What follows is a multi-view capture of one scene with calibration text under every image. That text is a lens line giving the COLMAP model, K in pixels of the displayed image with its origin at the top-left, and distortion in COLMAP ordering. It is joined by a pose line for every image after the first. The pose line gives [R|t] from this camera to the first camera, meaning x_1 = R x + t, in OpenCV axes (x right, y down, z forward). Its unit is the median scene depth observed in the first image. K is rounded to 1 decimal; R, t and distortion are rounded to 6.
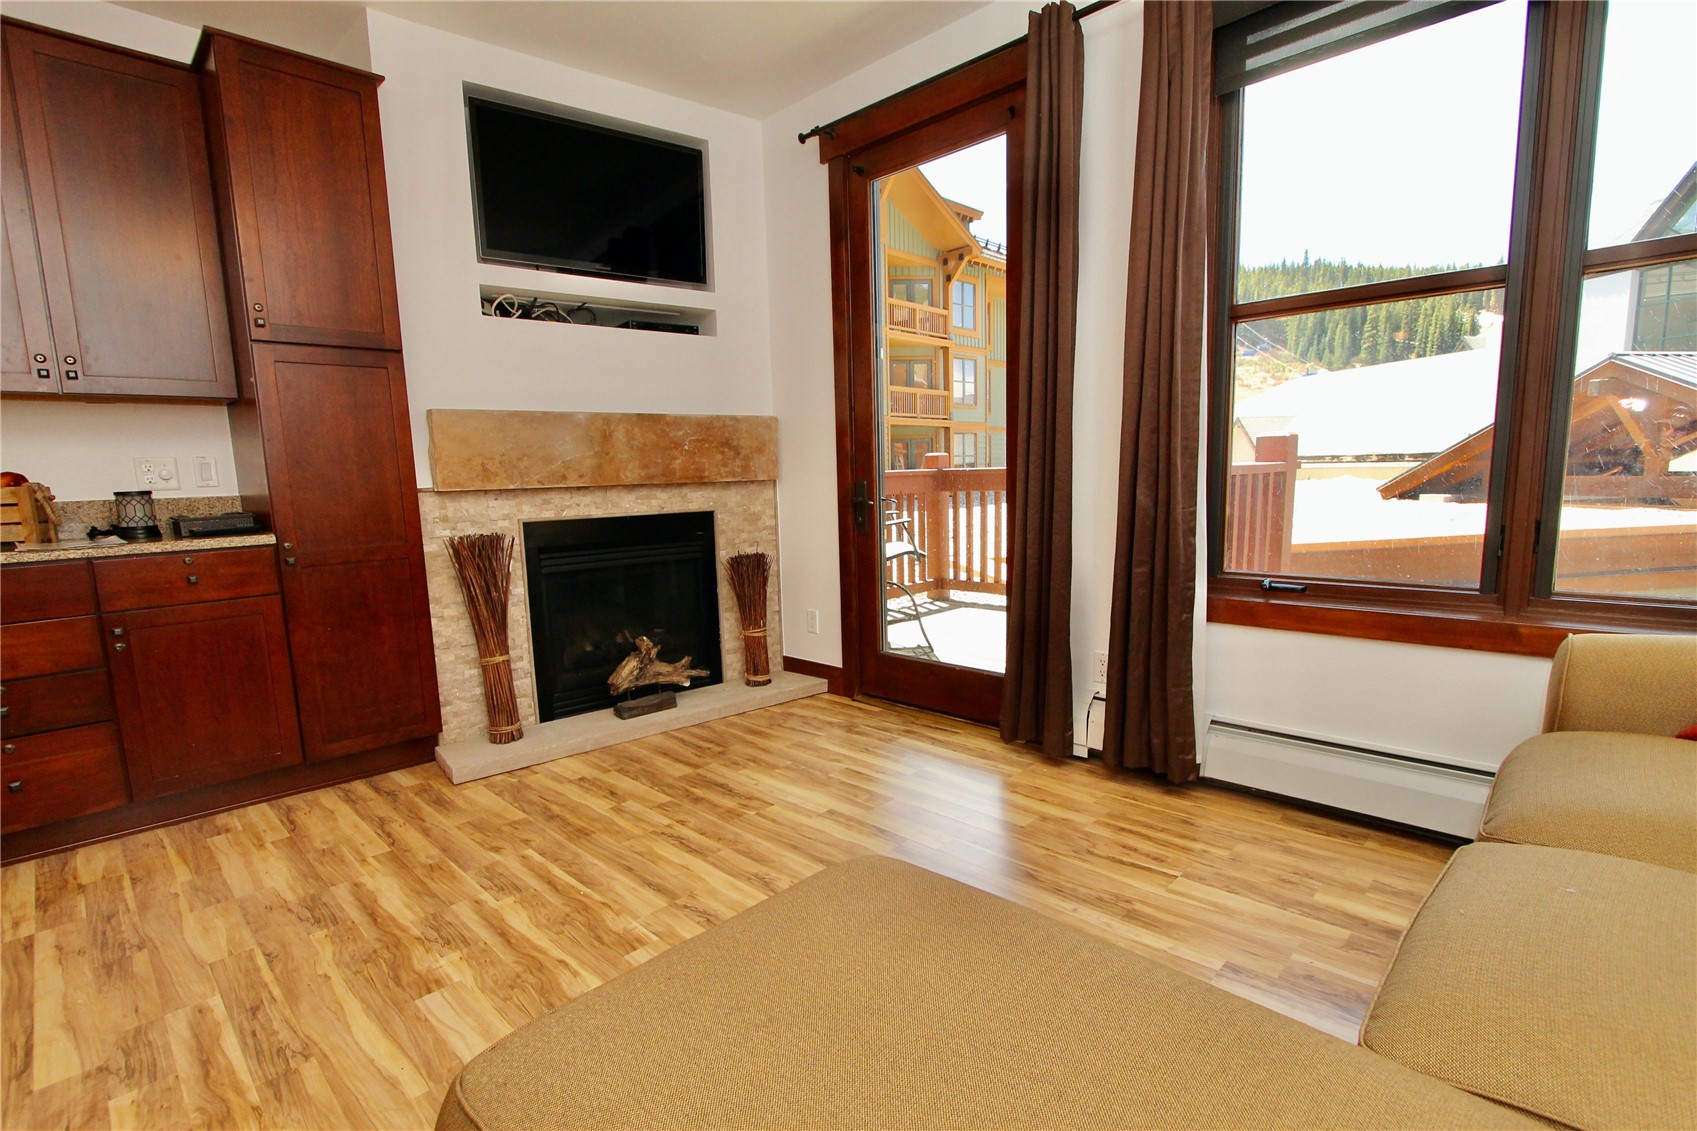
lens RADIAL K [[793.5, 0, 854.9], [0, 793.5, 583.7], [0, 0, 1]] dist [-0.019036, 0.003335]
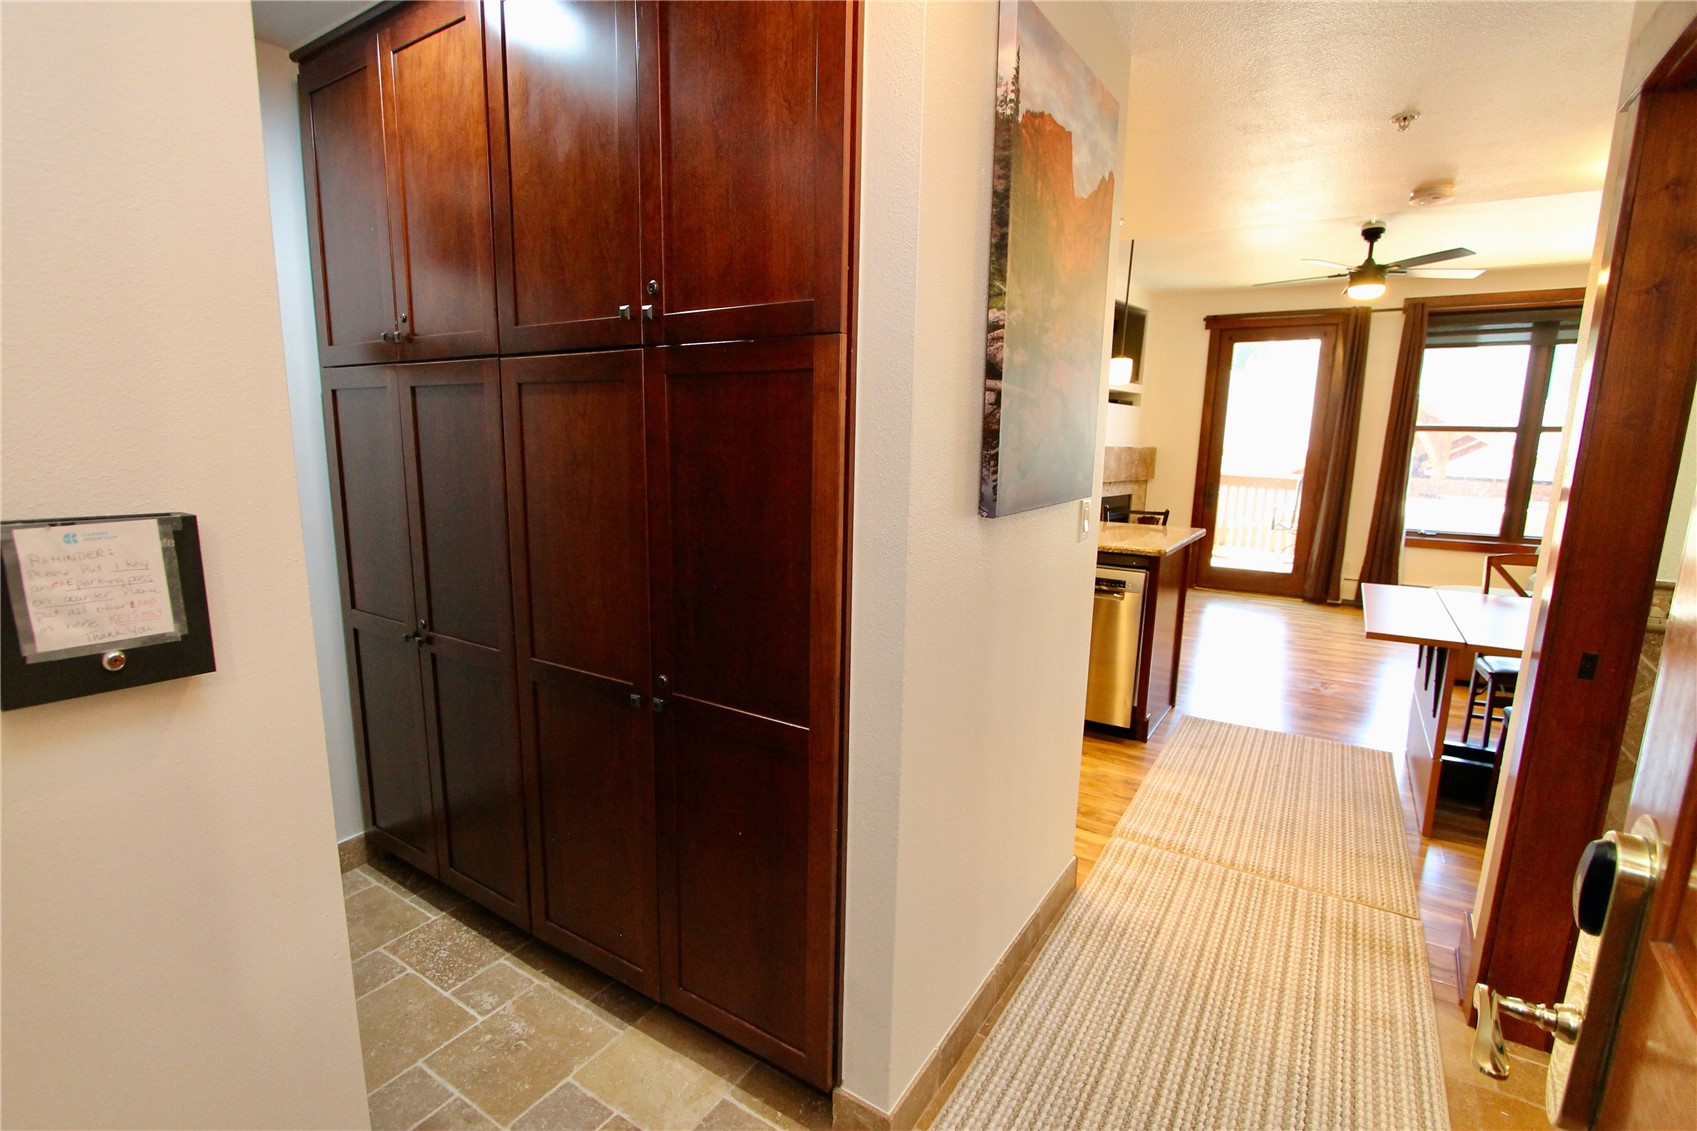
lens RADIAL K [[793.5, 0, 843.2], [0, 793.5, 573.3], [0, 0, 1]] dist [-0.019036, 0.003335]
pose [[0.980713, 0.006388, 0.195349, -1.472548], [-0.013469, 0.999299, 0.034943, 0.055287], [-0.194988, -0.036901, 0.980111, -0.938889]]
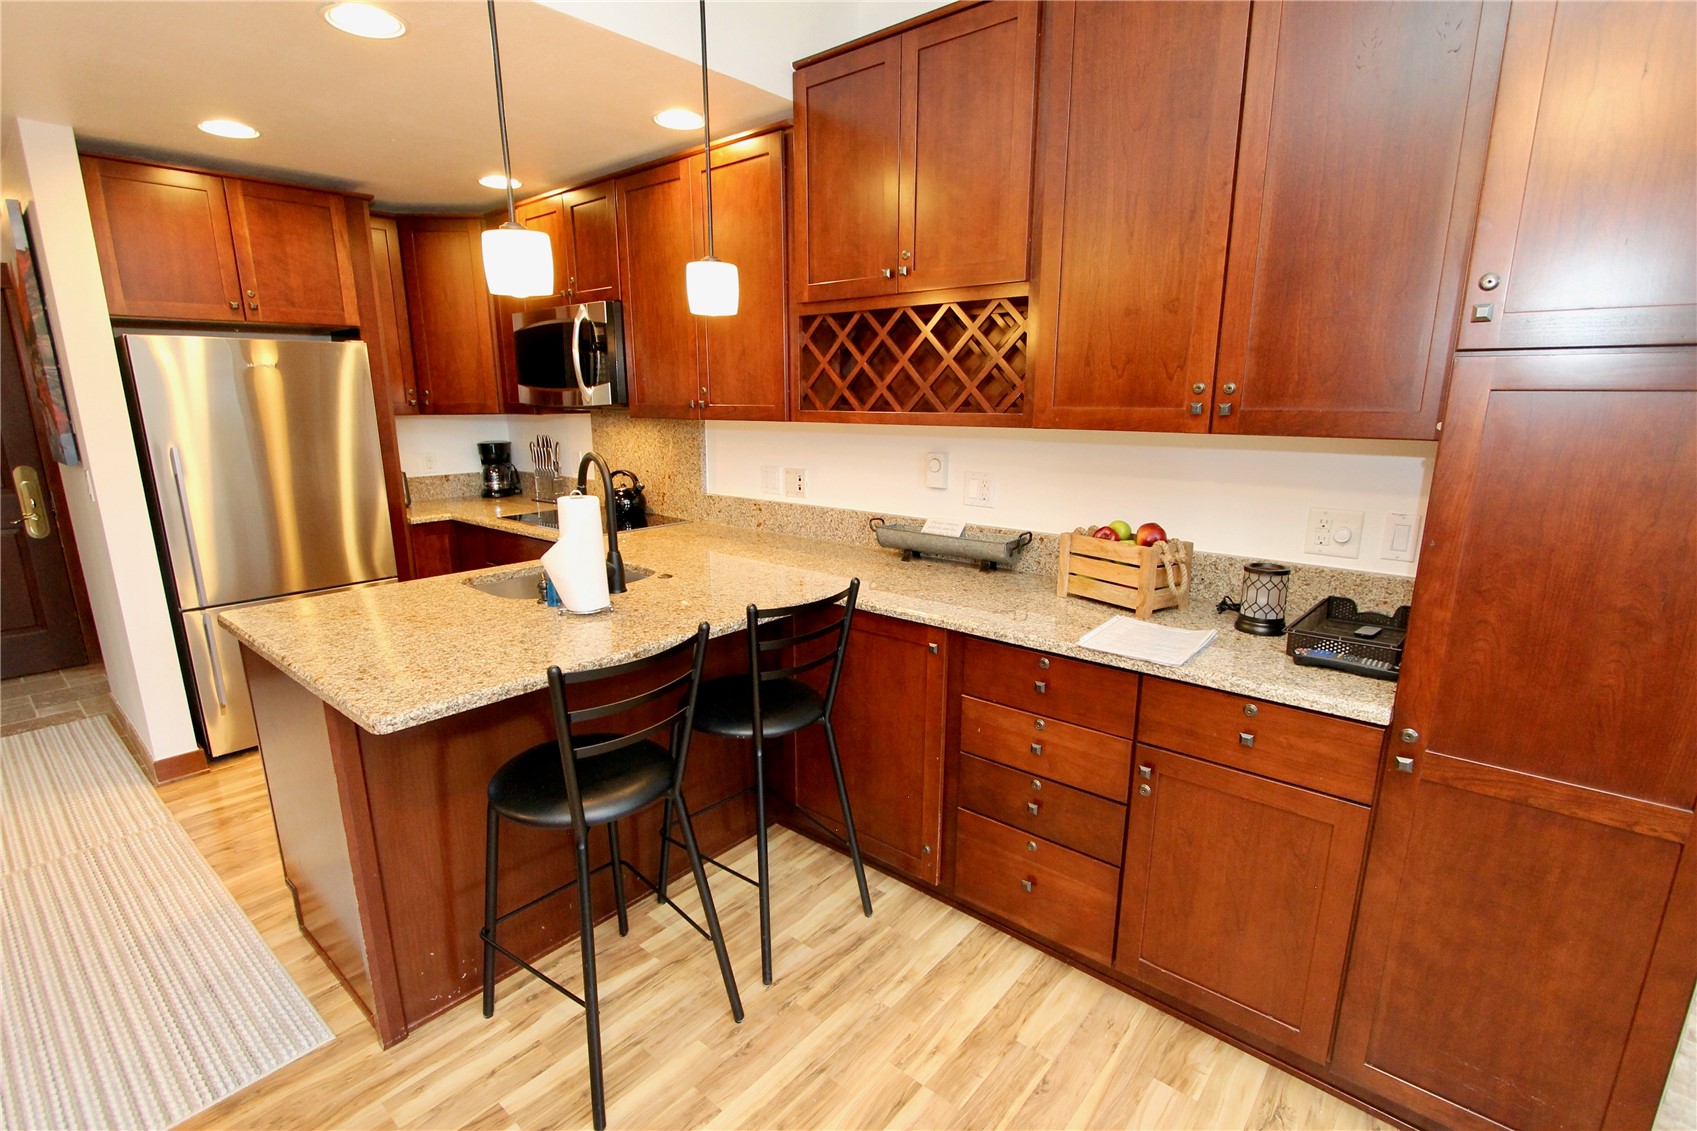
lens RADIAL K [[793.5, 0, 832.1], [0, 793.5, 582.5], [0, 0, 1]] dist [-0.019036, 0.003335]
pose [[0.049984, 0.259167, -0.964538, -0.202336], [-0.137824, 0.958296, 0.250347, -0.185117], [0.989195, 0.120423, 0.083619, 0.447358]]
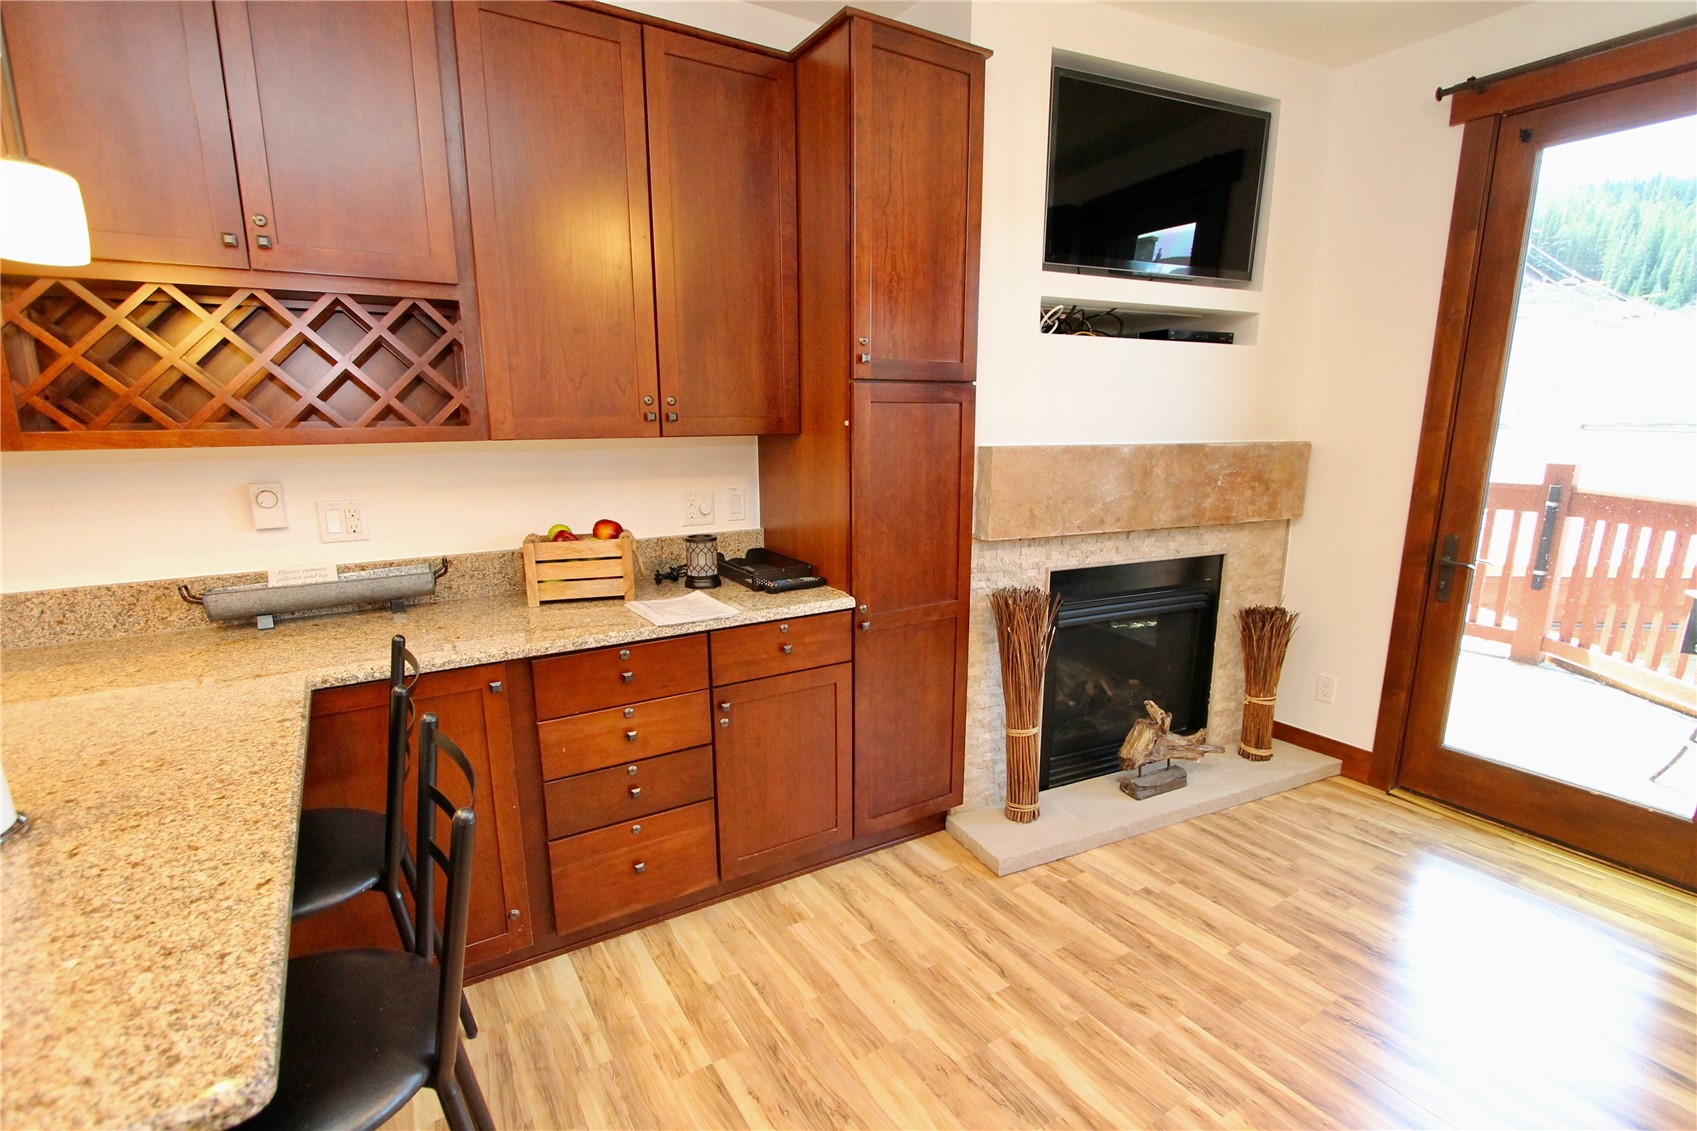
lens RADIAL K [[793.5, 0, 852.6], [0, 793.5, 586.7], [0, 0, 1]] dist [-0.019036, 0.003335]
pose [[0.971629, 0.075722, -0.224060, -0.431135], [-0.058522, 0.994876, 0.082441, -0.119044], [0.229154, -0.066990, 0.971082, 0.099474]]
